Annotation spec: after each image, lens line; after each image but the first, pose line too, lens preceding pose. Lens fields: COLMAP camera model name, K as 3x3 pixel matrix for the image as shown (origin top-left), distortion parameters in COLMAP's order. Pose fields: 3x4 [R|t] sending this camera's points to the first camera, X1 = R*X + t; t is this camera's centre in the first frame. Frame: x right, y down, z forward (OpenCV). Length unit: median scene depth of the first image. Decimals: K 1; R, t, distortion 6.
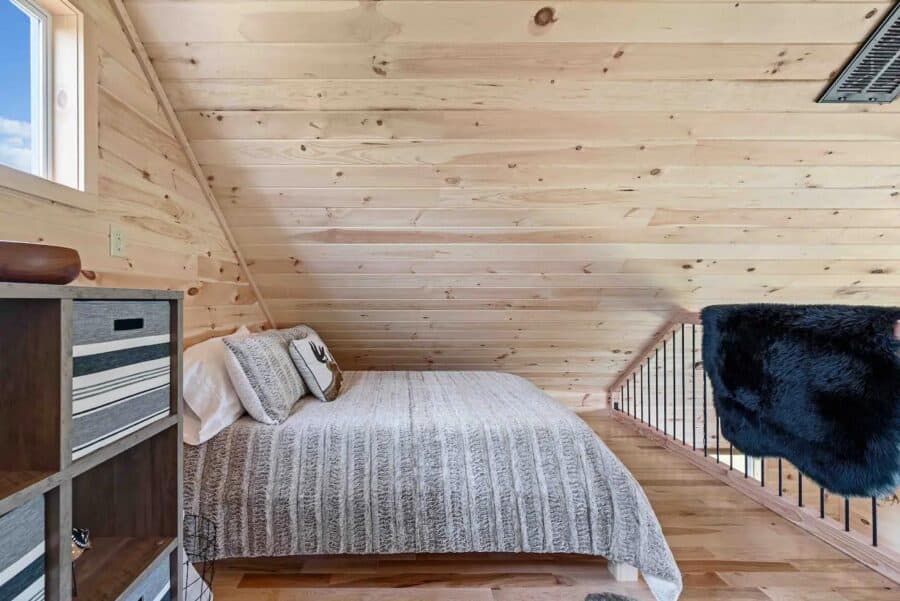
lens RADIAL K [[396.6, 0, 450.0], [0, 396.6, 300.5], [0, 0, 1]] dist [-0.011210, -0.000366]
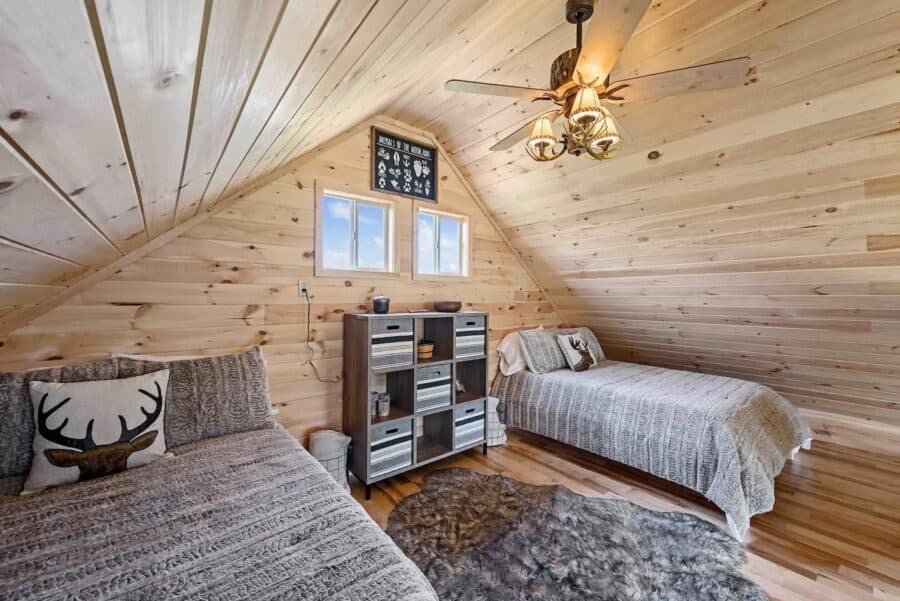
lens RADIAL K [[363.6, 0, 450.0], [0, 363.6, 300.5], [0, 0, 1]] dist [0.001359, 0.000107]
pose [[0.619824, 0.008929, -0.784690, 0.738168], [-0.010448, 0.999941, 0.003126, -0.070594], [0.784671, 0.006261, 0.619881, -0.521491]]
